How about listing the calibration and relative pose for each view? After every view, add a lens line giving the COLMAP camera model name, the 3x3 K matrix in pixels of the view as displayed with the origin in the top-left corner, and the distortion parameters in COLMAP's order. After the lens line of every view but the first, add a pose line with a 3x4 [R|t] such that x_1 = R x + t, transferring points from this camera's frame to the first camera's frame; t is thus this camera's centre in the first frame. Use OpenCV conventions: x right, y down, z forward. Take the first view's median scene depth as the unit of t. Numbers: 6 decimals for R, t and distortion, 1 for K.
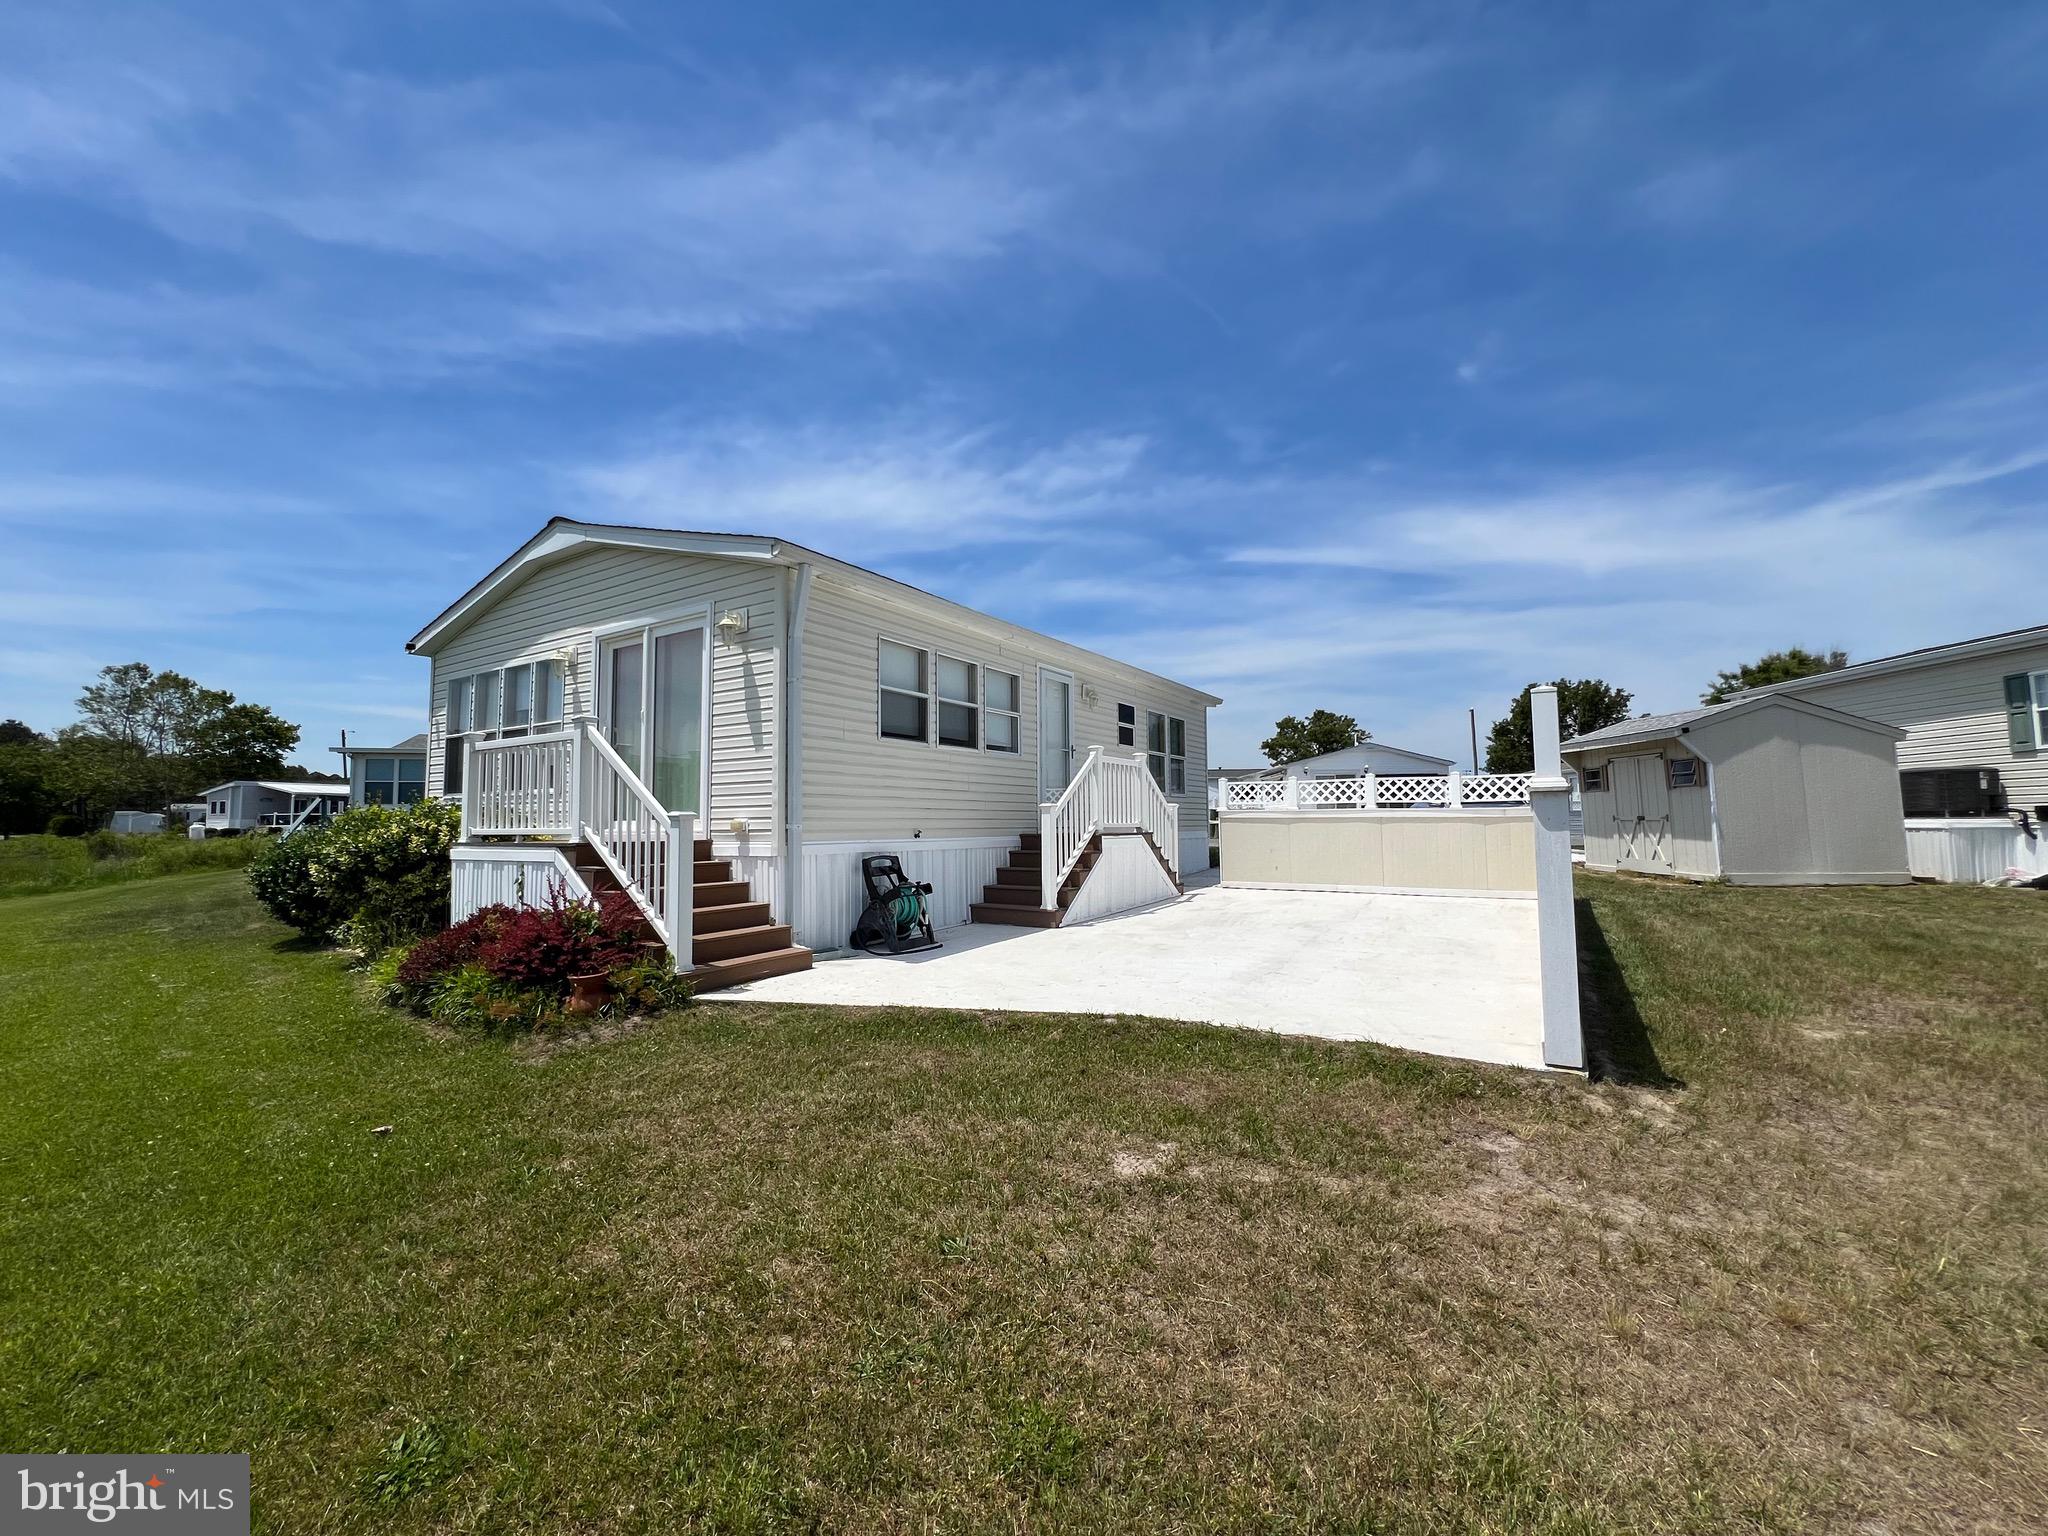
lens RADIAL K [[817.8, 0, 1013.3], [0, 817.8, 763.6], [0, 0, 1]] dist [-0.000139, -0.000040]
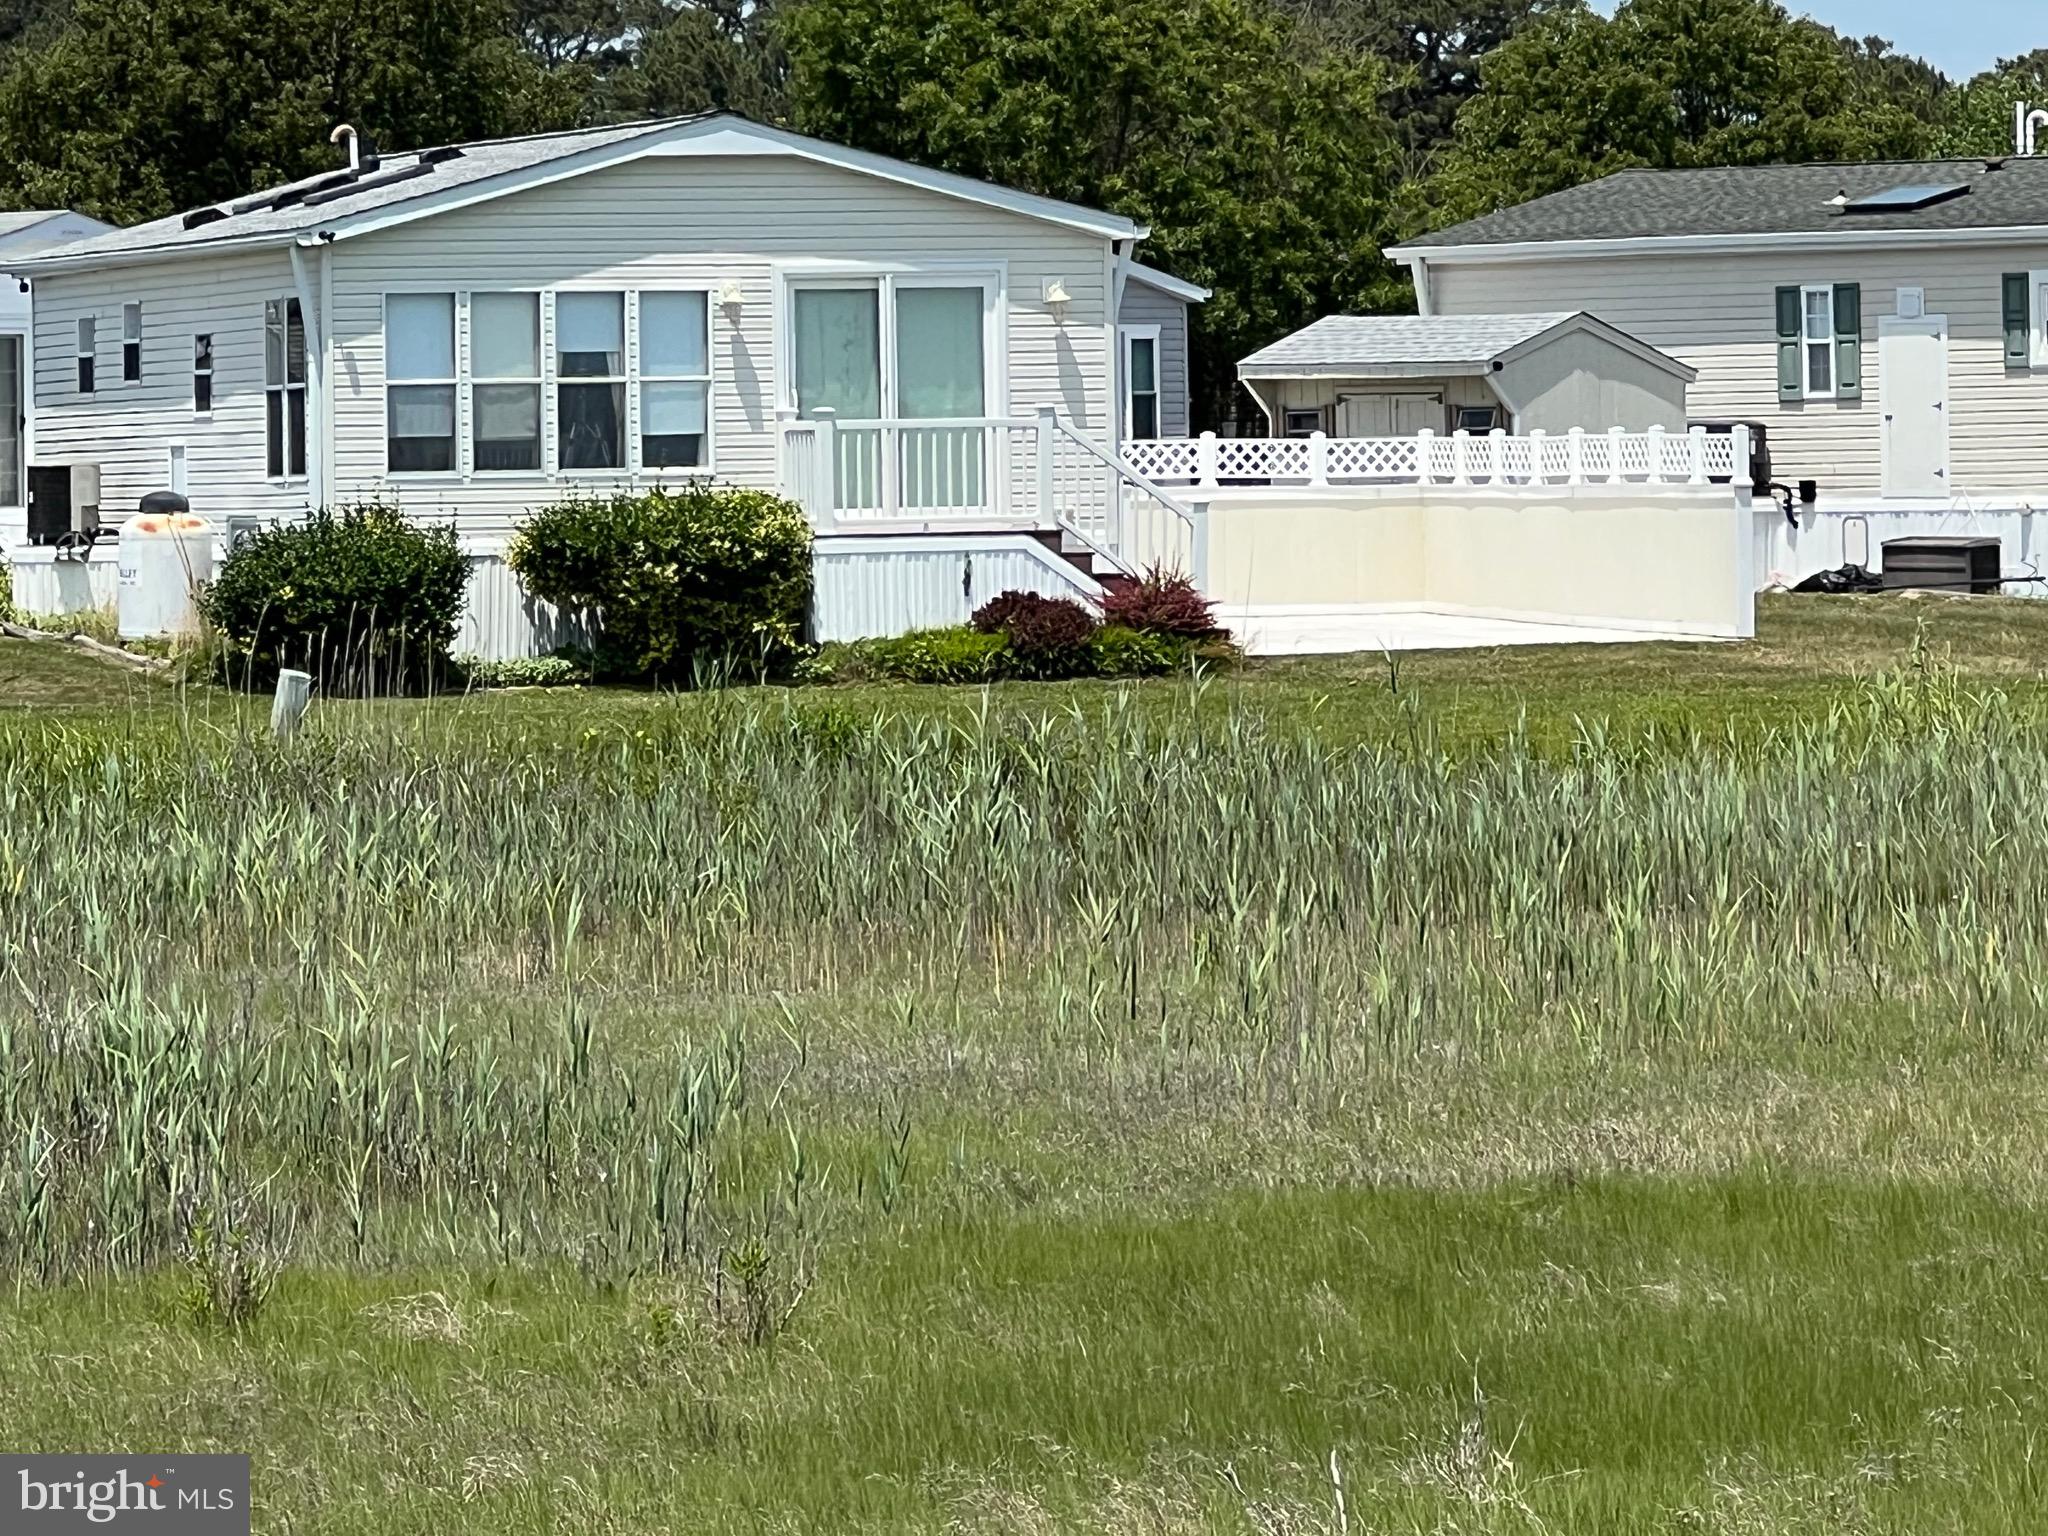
lens RADIAL K [[10995.2, 0, 1024.0], [0, 10995.2, 768.0], [0, 0, 1]] dist [-0.657792, -10.044098]
pose [[0.627887, -0.023849, 0.777939, -6.936273], [-0.045905, 0.996656, 0.067604, -0.328572], [-0.776950, -0.078159, 0.624692, -4.675476]]
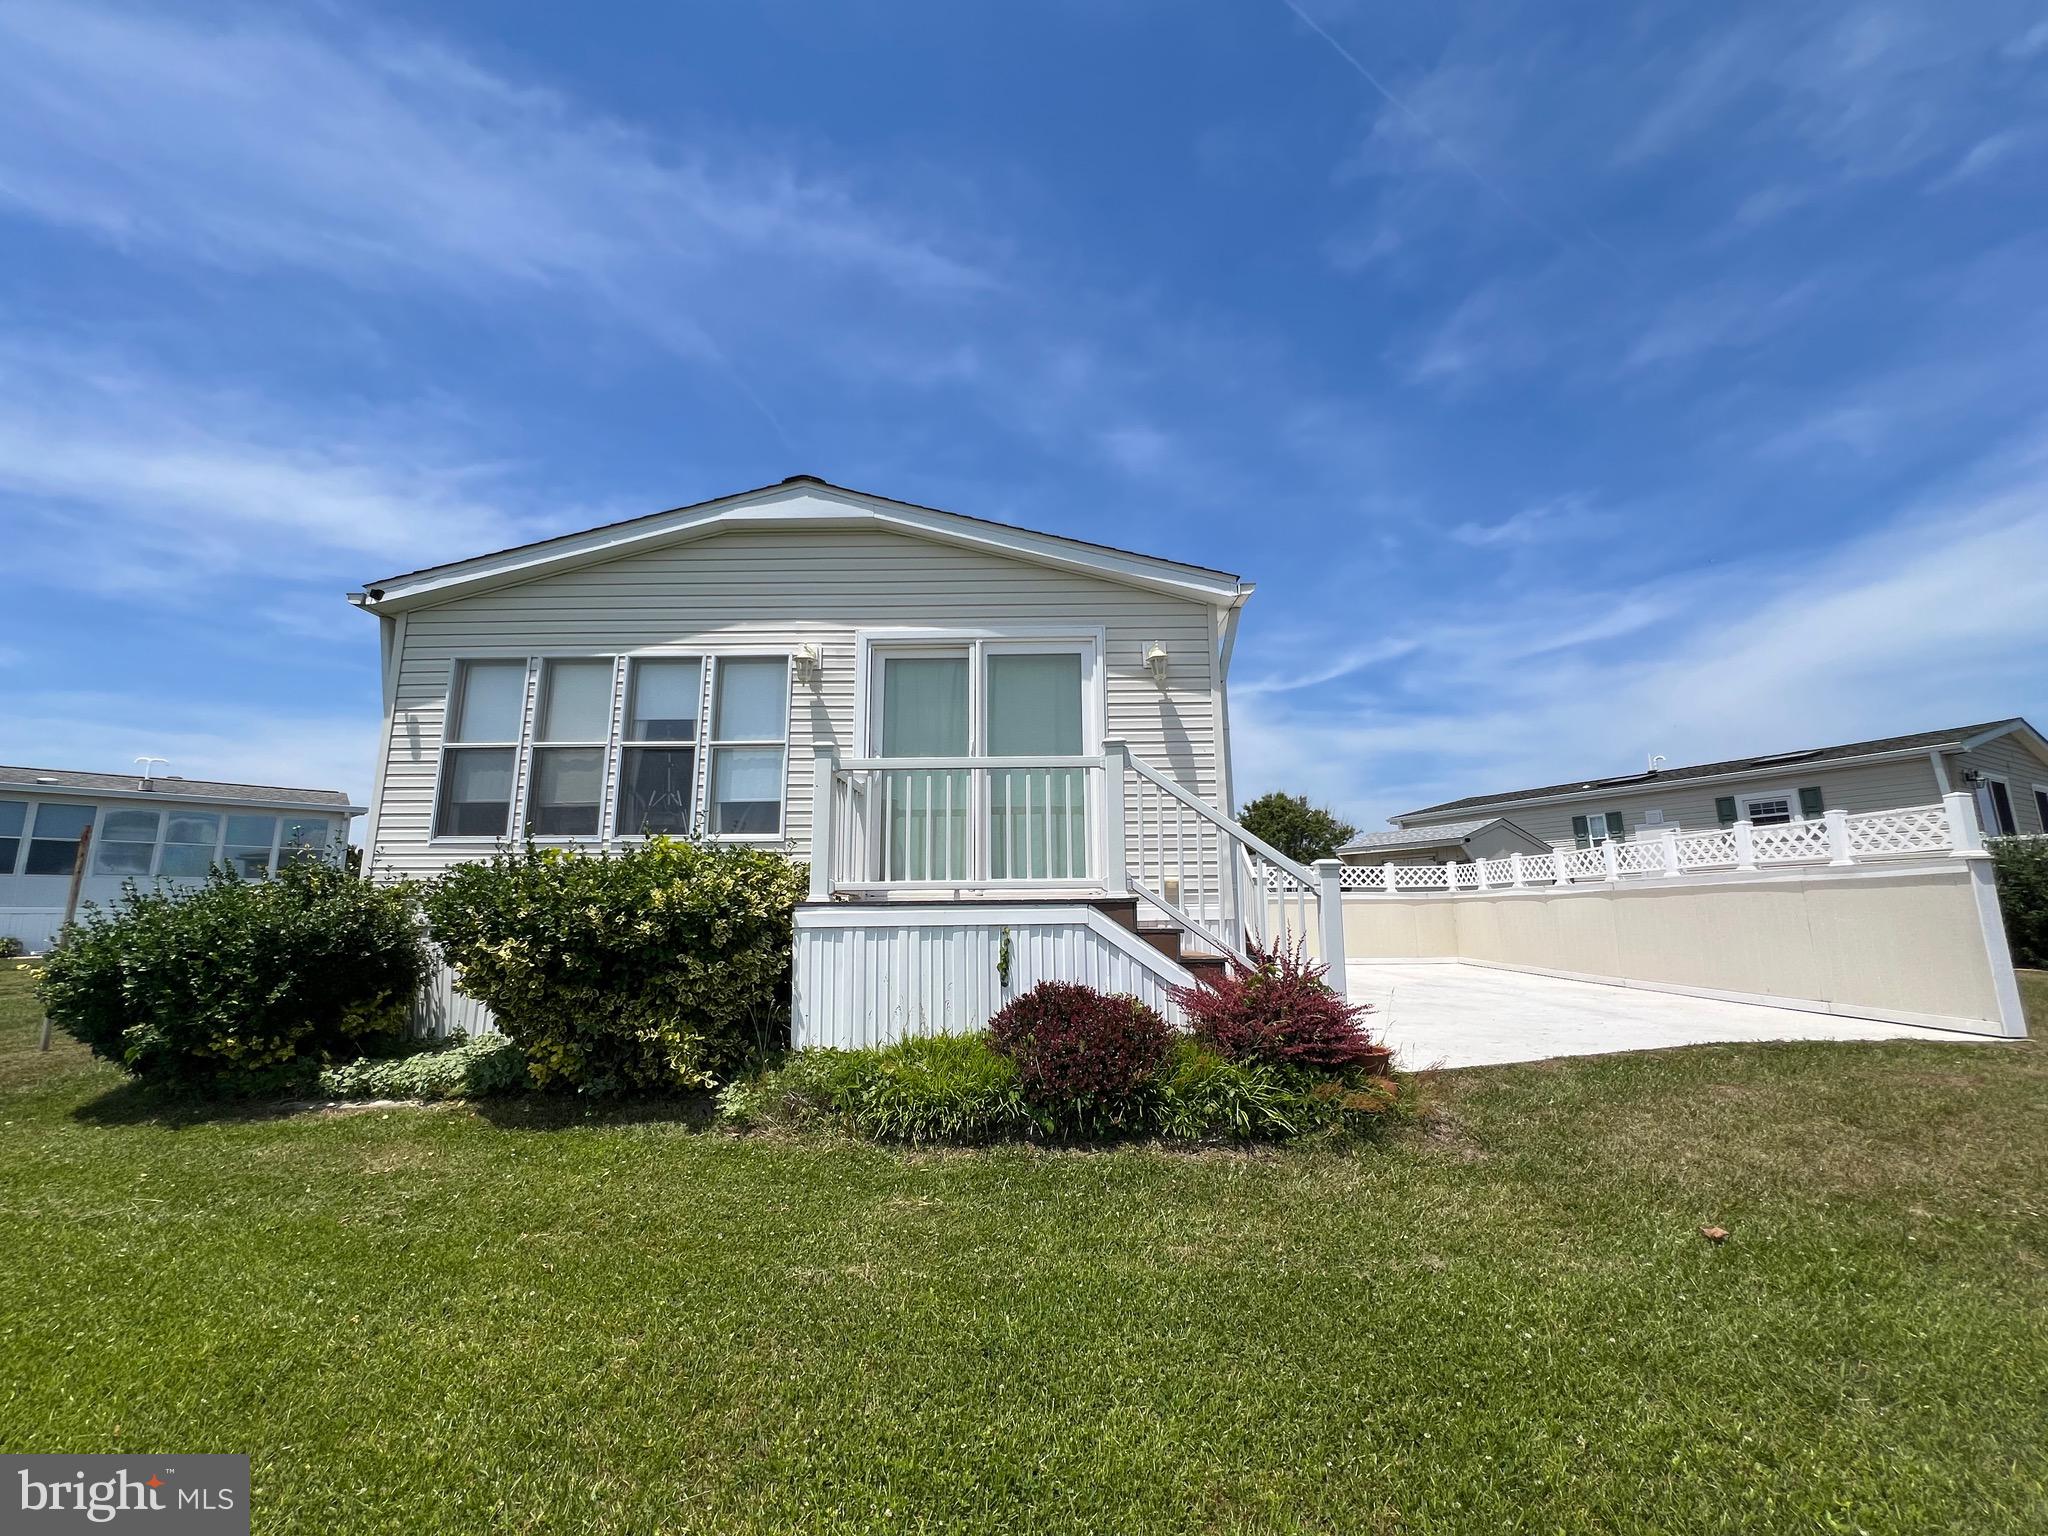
lens RADIAL K [[824.0, 0, 1017.8], [0, 824.0, 774.1], [0, 0, 1]] dist [0.001046, -0.000726]
pose [[0.846894, 0.094241, 0.523344, -0.643153], [-0.037994, 0.992379, -0.117218, 0.046203], [-0.530403, 0.079387, 0.844020, 0.231029]]
